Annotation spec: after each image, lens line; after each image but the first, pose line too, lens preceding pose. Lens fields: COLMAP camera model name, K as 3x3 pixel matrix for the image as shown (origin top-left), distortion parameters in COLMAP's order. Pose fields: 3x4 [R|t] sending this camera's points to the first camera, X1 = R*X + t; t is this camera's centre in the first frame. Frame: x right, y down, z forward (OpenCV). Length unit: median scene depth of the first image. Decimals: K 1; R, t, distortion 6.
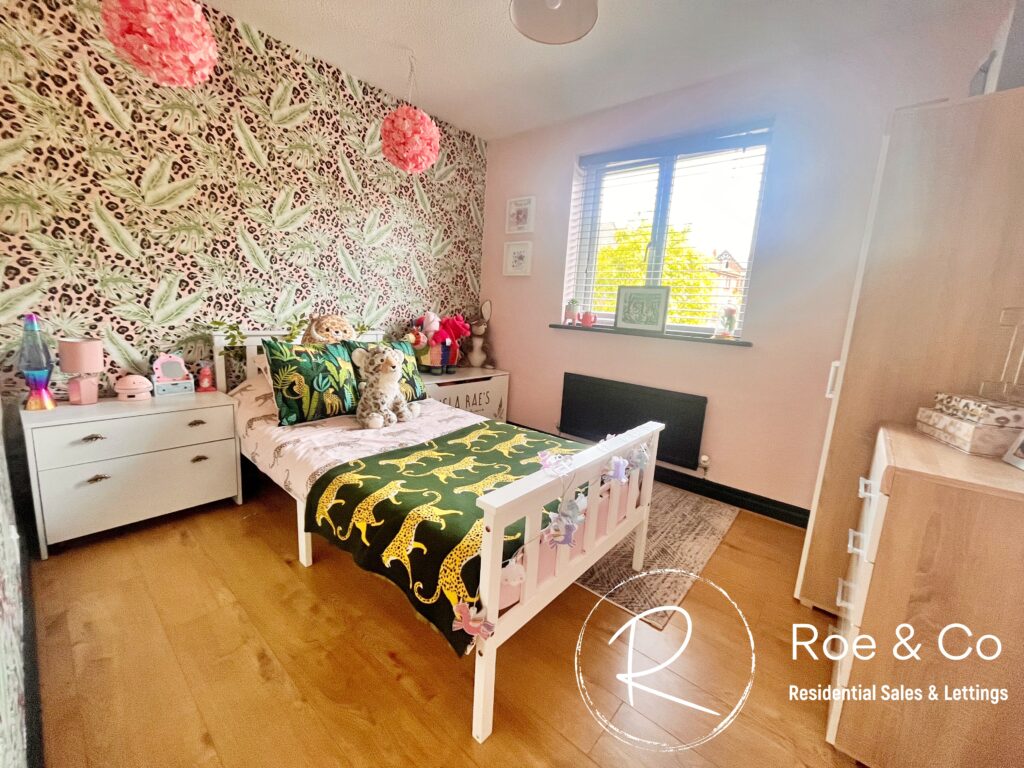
lens RADIAL K [[413.7, 0, 511.3], [0, 413.7, 383.4], [0, 0, 1]] dist [0.001733, -0.000980]
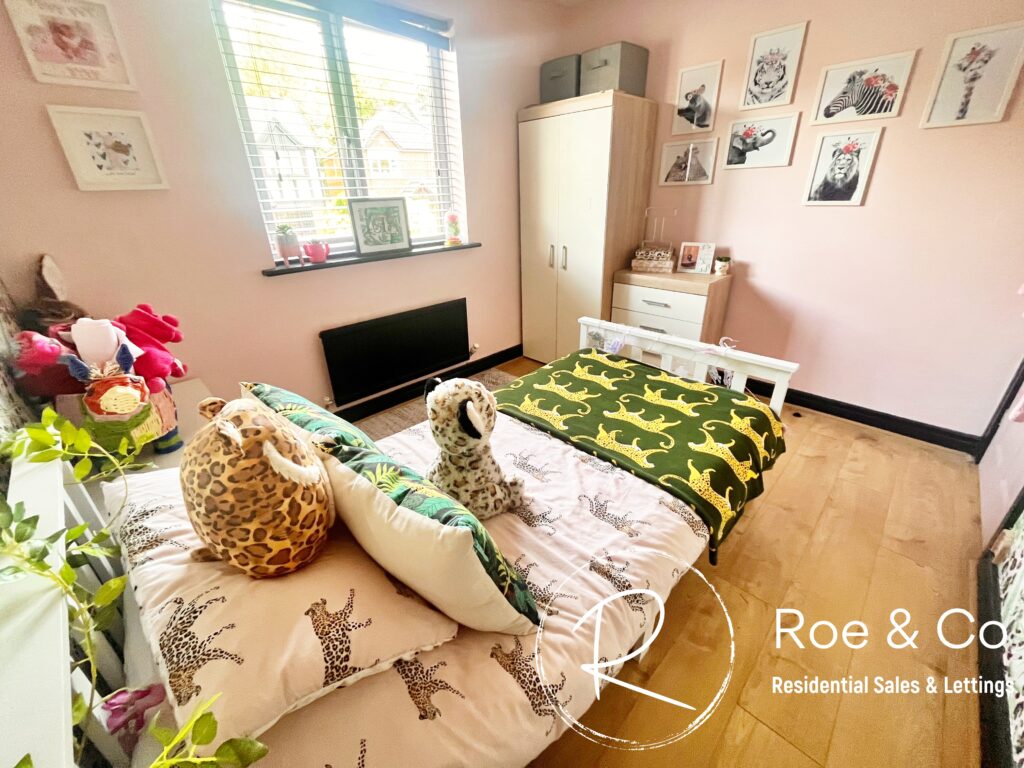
lens RADIAL K [[413.7, 0, 512.3], [0, 413.7, 378.5], [0, 0, 1]] dist [0.001733, -0.000980]
pose [[0.071908, -0.477994, 0.875415, -0.631707], [0.203492, 0.866257, 0.456279, -0.265556], [-0.976432, 0.145330, 0.159559, 0.699816]]
